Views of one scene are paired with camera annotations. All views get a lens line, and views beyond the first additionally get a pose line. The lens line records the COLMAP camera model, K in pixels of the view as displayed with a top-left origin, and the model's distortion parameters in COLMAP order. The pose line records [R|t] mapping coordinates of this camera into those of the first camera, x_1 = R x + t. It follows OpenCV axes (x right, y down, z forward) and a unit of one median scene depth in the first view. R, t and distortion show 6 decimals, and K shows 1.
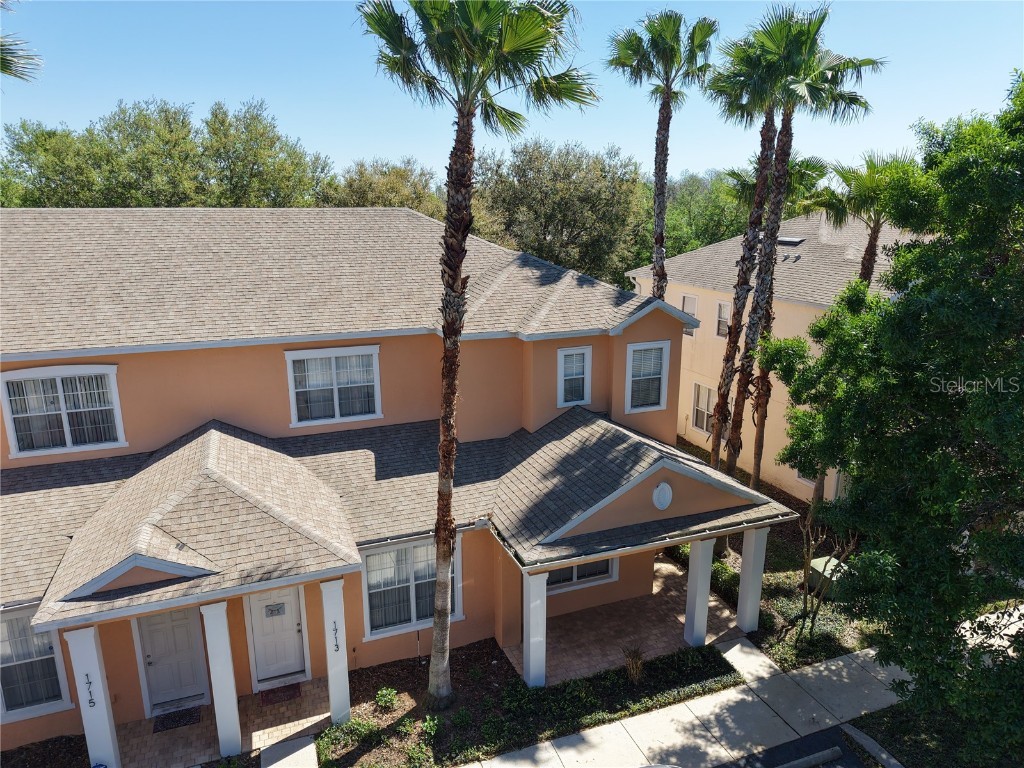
lens RADIAL K [[691.7, 0, 512.0], [0, 691.7, 384.0], [0, 0, 1]] dist [0.025437, -0.033232]
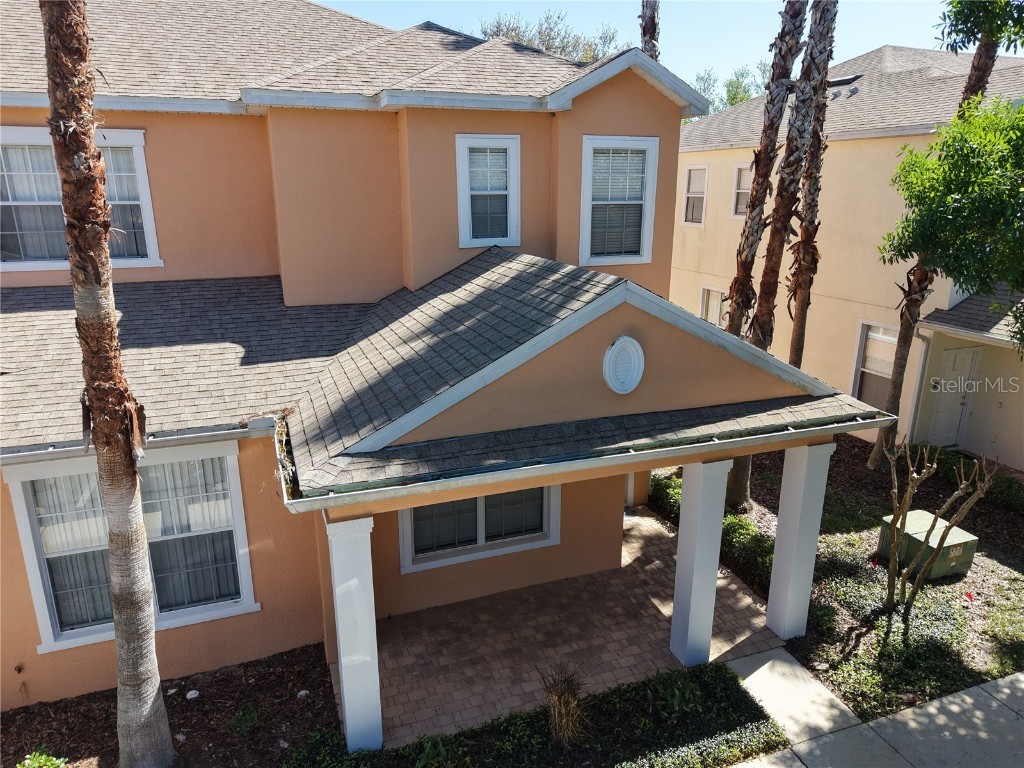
lens RADIAL K [[691.7, 0, 512.0], [0, 691.7, 384.0], [0, 0, 1]] dist [0.025437, -0.033232]
pose [[0.999861, 0.006939, -0.015159, 0.128146], [-0.006496, 0.999555, 0.029101, 0.141182], [0.015354, -0.028998, 0.999462, 0.451546]]
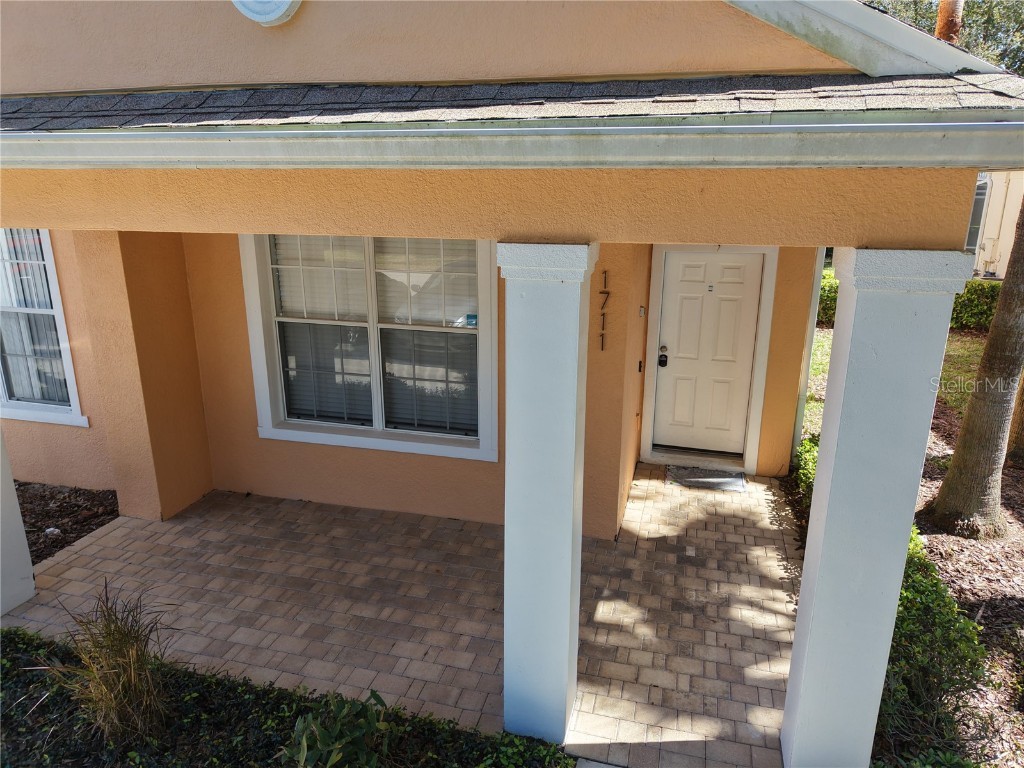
lens RADIAL K [[691.7, 0, 512.0], [0, 691.7, 384.0], [0, 0, 1]] dist [0.025437, -0.033232]
pose [[0.804491, 0.168058, -0.569693, 0.366887], [-0.152576, 0.985424, 0.075237, 0.230238], [0.574033, 0.026394, 0.818407, 0.763919]]
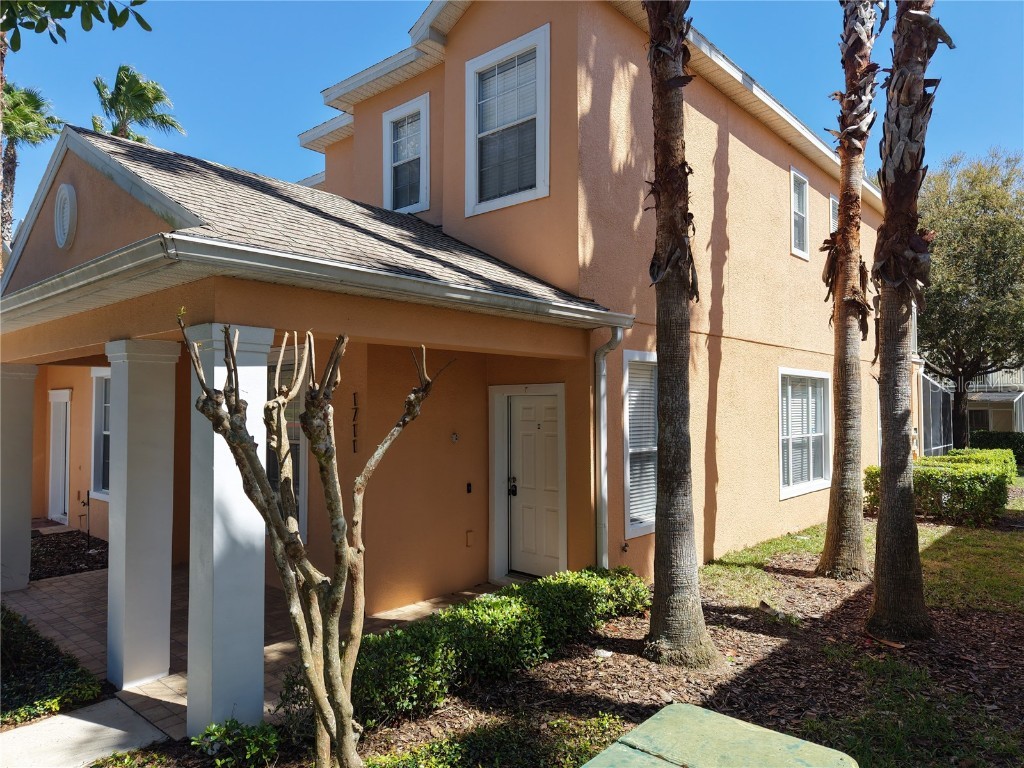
lens RADIAL K [[691.7, 0, 512.0], [0, 691.7, 384.0], [0, 0, 1]] dist [0.025437, -0.033232]
pose [[0.447805, -0.029184, -0.893655, 0.643201], [-0.222924, 0.964261, -0.143195, 0.231526], [0.865896, 0.263341, 0.425296, 0.946629]]
